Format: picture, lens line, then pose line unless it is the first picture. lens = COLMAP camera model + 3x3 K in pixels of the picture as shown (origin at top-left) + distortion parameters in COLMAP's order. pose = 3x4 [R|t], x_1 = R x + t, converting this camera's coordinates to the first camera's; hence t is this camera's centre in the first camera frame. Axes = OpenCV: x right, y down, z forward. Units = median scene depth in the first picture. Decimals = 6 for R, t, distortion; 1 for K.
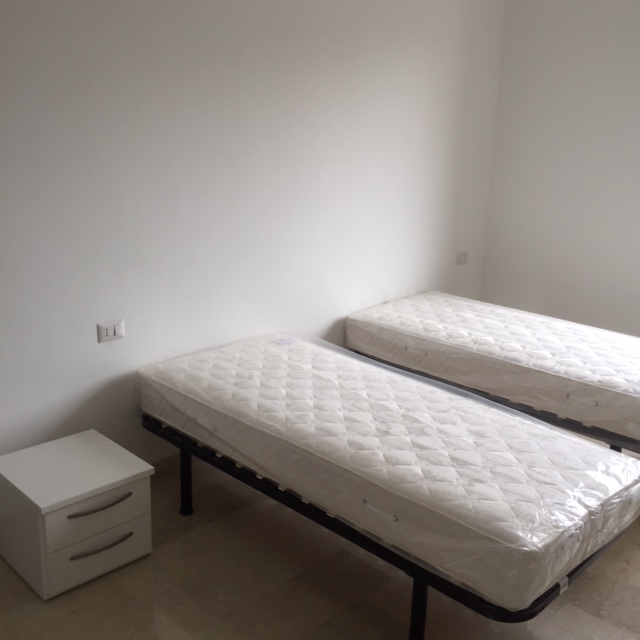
lens RADIAL K [[729.5, 0, 320.0], [0, 729.5, 320.0], [0, 0, 1]] dist [0.052317, 0.019181]
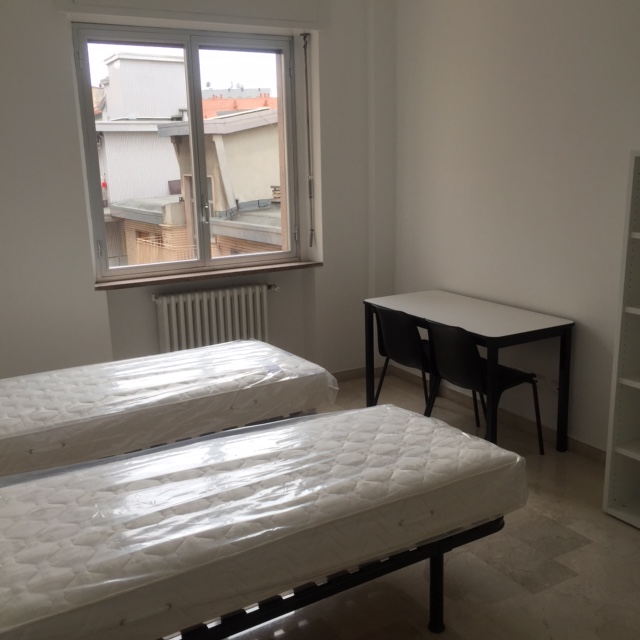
lens RADIAL K [[729.5, 0, 320.0], [0, 729.5, 320.0], [0, 0, 1]] dist [0.052317, 0.019181]
pose [[0.243606, -0.245262, 0.938351, -0.849885], [0.293661, 0.940735, 0.169647, -0.226406], [-0.924348, 0.234231, 0.301192, 0.703618]]
